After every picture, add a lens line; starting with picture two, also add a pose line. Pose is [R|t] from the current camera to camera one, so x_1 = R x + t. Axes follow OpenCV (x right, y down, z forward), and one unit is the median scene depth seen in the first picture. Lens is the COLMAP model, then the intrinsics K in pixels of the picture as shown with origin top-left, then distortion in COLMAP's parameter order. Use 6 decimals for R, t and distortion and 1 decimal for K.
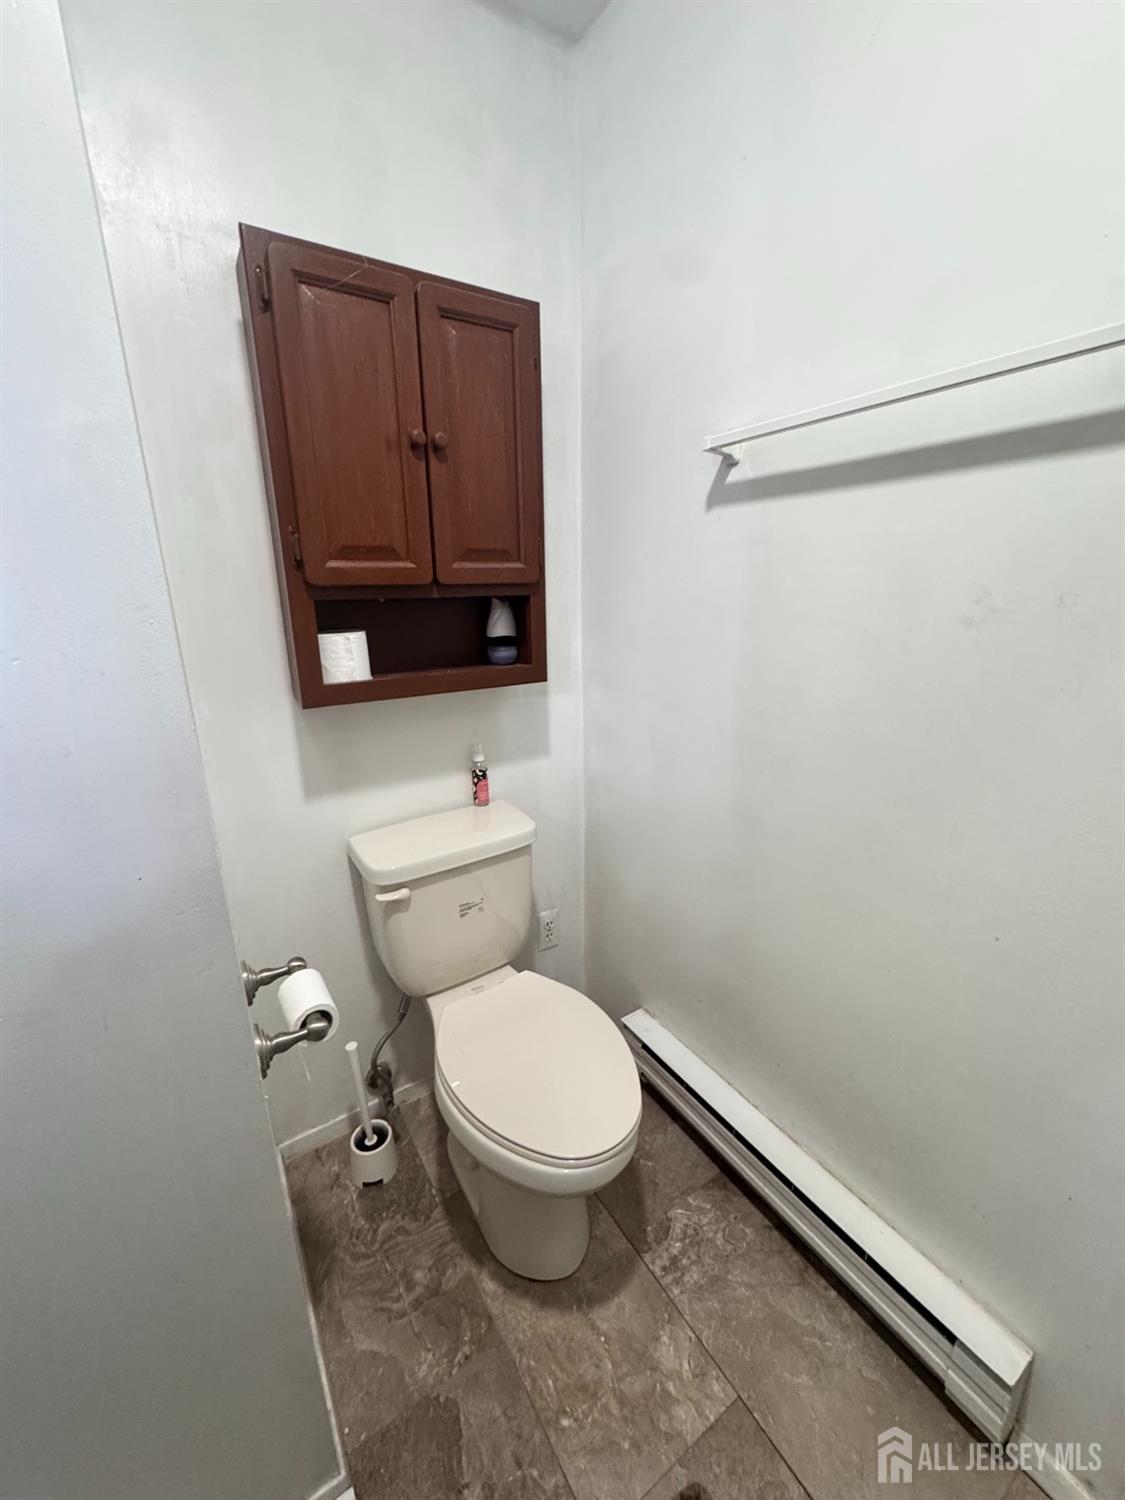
lens RADIAL K [[596.0, 0, 565.4], [0, 596.0, 748.9], [0, 0, 1]] dist [-0.001776, -0.000081]
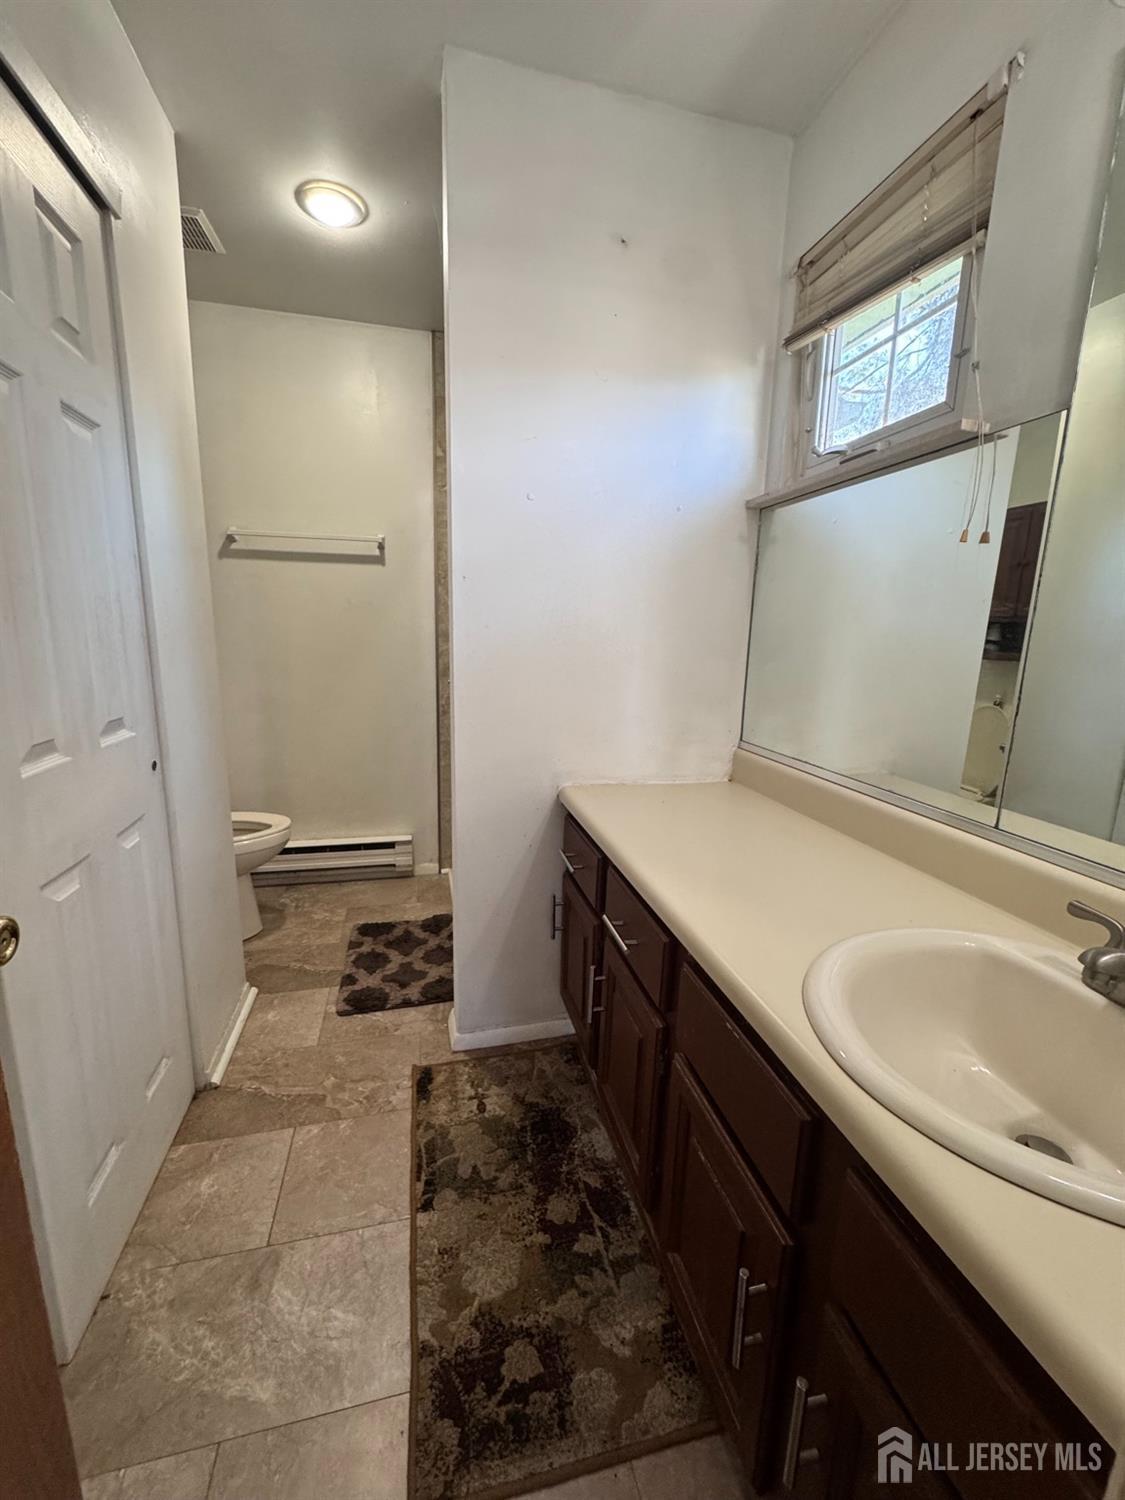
lens RADIAL K [[596.0, 0, 560.5], [0, 596.0, 746.8], [0, 0, 1]] dist [-0.001776, -0.000081]
pose [[0.331007, -0.164257, 0.929222, -1.530065], [0.230338, 0.969010, 0.089240, 0.365489], [-0.915084, 0.184496, 0.358583, -0.809461]]
